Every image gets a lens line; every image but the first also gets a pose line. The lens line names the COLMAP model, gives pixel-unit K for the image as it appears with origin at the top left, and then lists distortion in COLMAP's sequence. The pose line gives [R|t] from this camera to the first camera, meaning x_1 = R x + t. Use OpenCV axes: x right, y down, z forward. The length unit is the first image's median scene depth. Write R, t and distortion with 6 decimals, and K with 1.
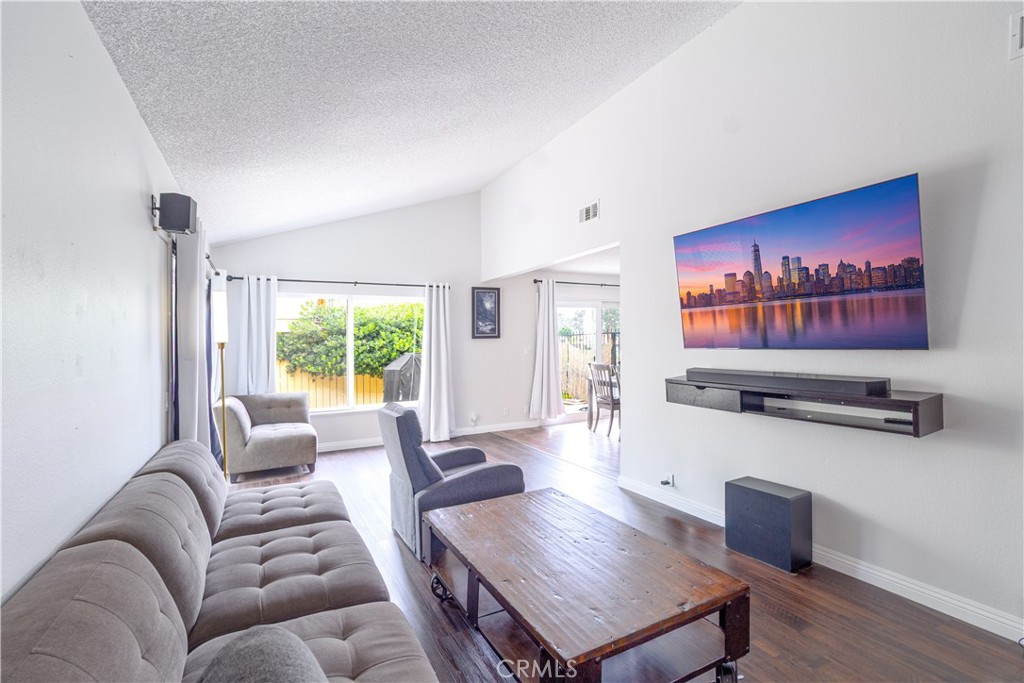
lens RADIAL K [[469.3, 0, 512.3], [0, 469.3, 336.0], [0, 0, 1]] dist [0.000523, -0.000135]
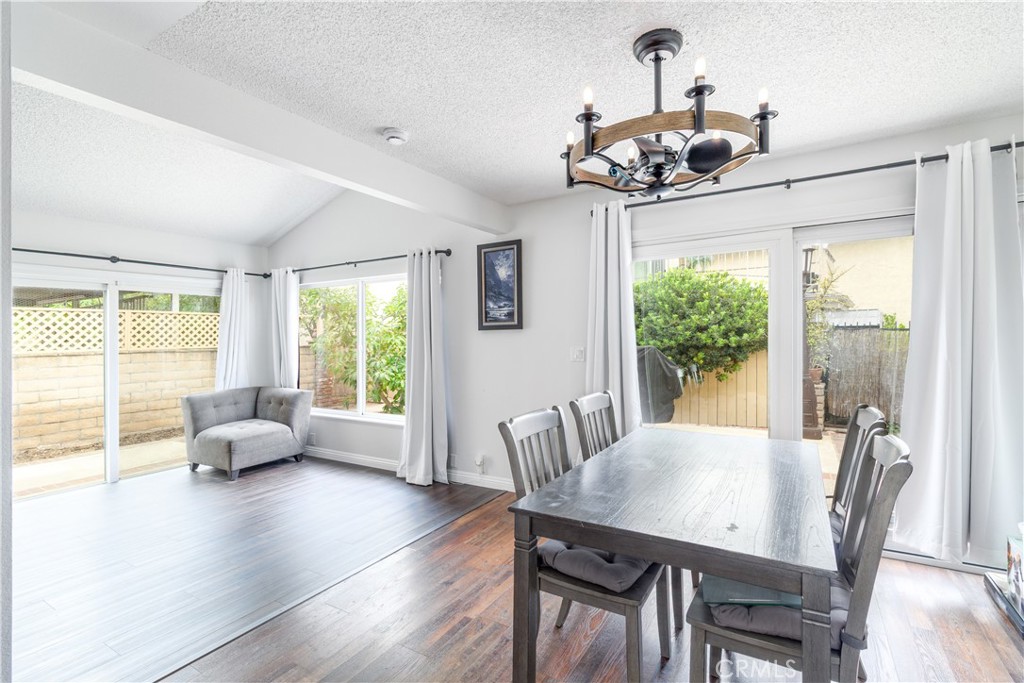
lens RADIAL K [[469.3, 0, 512.3], [0, 469.3, 336.0], [0, 0, 1]] dist [0.000523, -0.000135]
pose [[0.522983, 0.006599, -0.852317, 0.792983], [0.017562, 0.999674, 0.018515, 0.004562], [0.852162, -0.024651, 0.522697, 1.235799]]
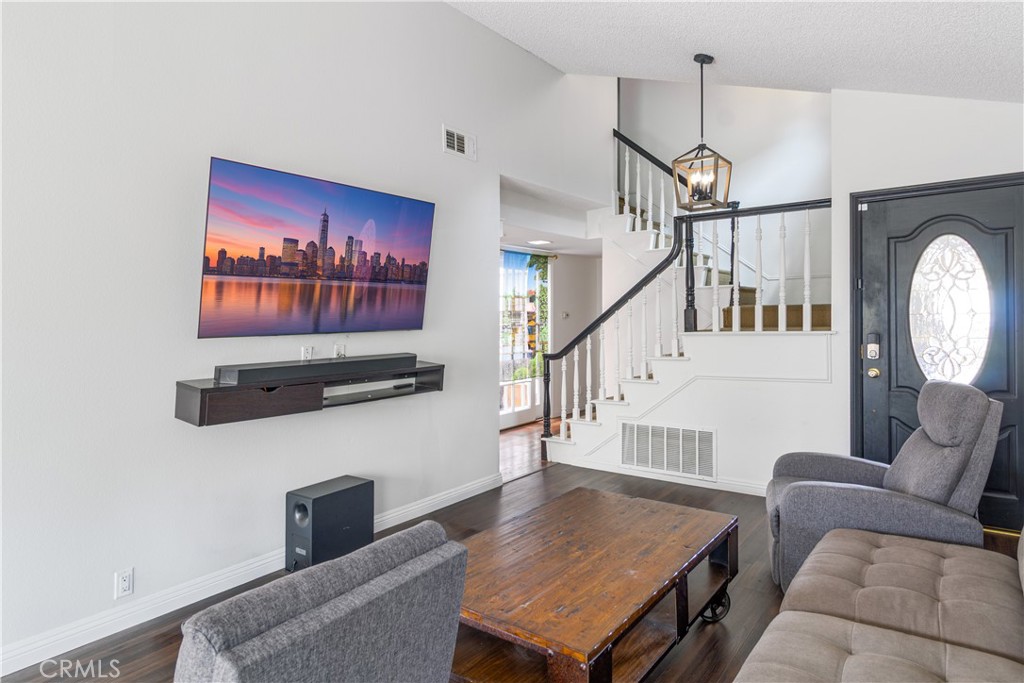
lens RADIAL K [[573.7, 0, 507.2], [0, 573.7, 317.6], [0, 0, 1]] dist [-0.003587, -0.000224]
pose [[-0.411219, 0.026691, 0.911146, -0.543449], [0.016366, 0.999626, -0.021897, 0.024959], [-0.911390, 0.005907, -0.411502, 1.043641]]
